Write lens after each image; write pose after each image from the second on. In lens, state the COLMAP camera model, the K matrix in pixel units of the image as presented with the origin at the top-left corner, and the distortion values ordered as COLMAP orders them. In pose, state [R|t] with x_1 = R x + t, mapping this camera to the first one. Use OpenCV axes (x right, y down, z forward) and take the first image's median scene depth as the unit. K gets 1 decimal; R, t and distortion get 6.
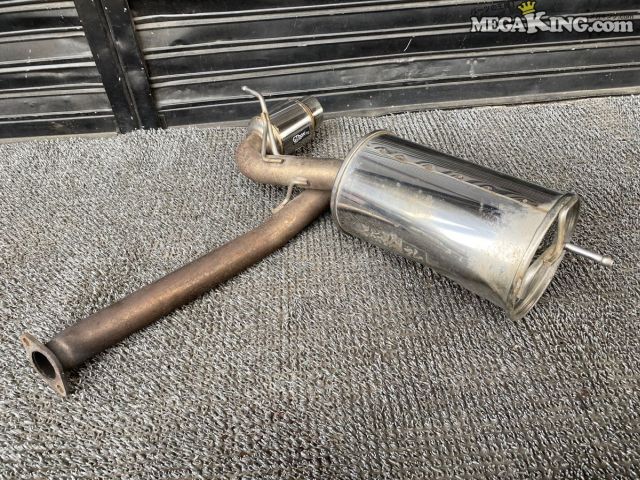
lens RADIAL K [[548.2, 0, 320.0], [0, 548.2, 240.0], [0, 0, 1]] dist [0.017337, -0.011926]
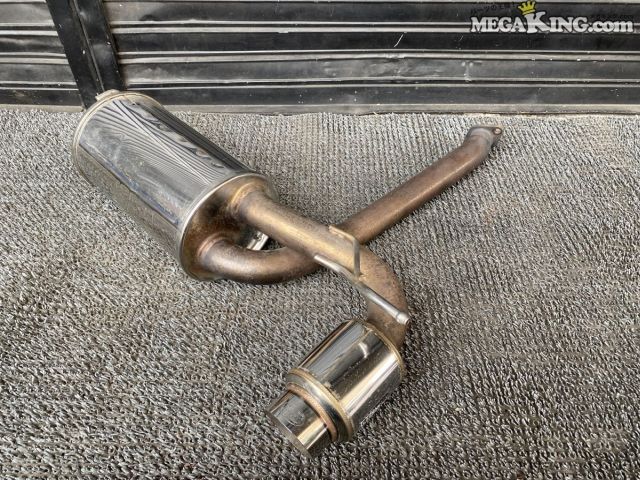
lens RADIAL K [[548.2, 0, 320.0], [0, 548.2, 240.0], [0, 0, 1]] dist [0.017337, -0.011926]
pose [[0.996190, 0.087005, -0.005919, 0.066297], [-0.086342, 0.993572, 0.073211, -0.083392], [0.012251, -0.072421, 0.997299, 0.060291]]
